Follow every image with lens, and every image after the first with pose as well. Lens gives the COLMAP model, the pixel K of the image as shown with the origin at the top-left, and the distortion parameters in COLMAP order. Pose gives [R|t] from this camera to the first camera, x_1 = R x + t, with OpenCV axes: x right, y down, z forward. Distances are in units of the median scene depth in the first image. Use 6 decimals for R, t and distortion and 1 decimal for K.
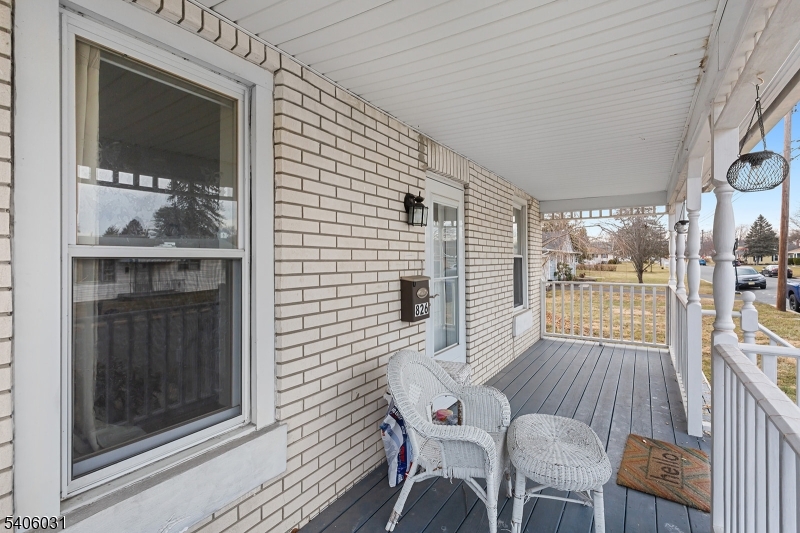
lens RADIAL K [[379.8, 0, 400.3], [0, 379.8, 262.7], [0, 0, 1]] dist [-0.017109, -0.000886]
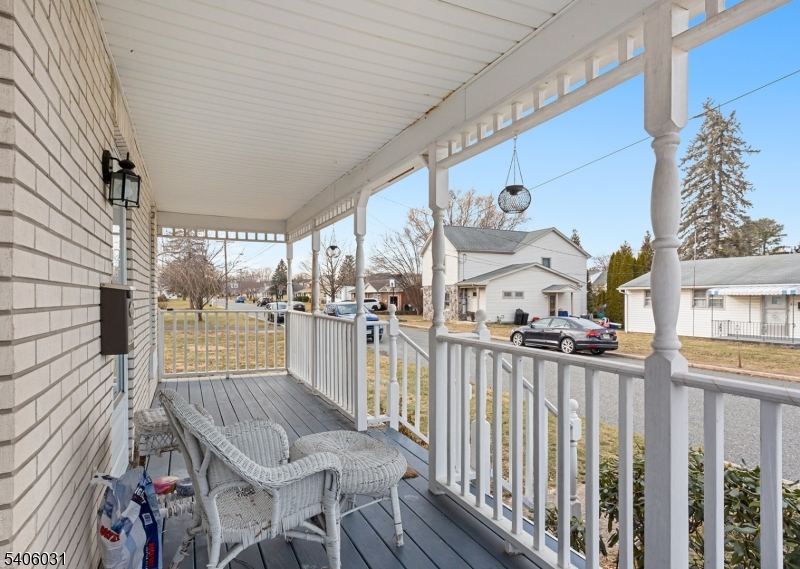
lens RADIAL K [[436.9, 0, 378.8], [0, 436.9, 303.4], [0, 0, 1]] dist [-0.007763, -0.000632]
pose [[0.554089, -0.005187, 0.832441, -0.336999], [-0.000465, 0.999979, 0.006540, 0.065720], [-0.832457, -0.004011, 0.554075, 0.236972]]
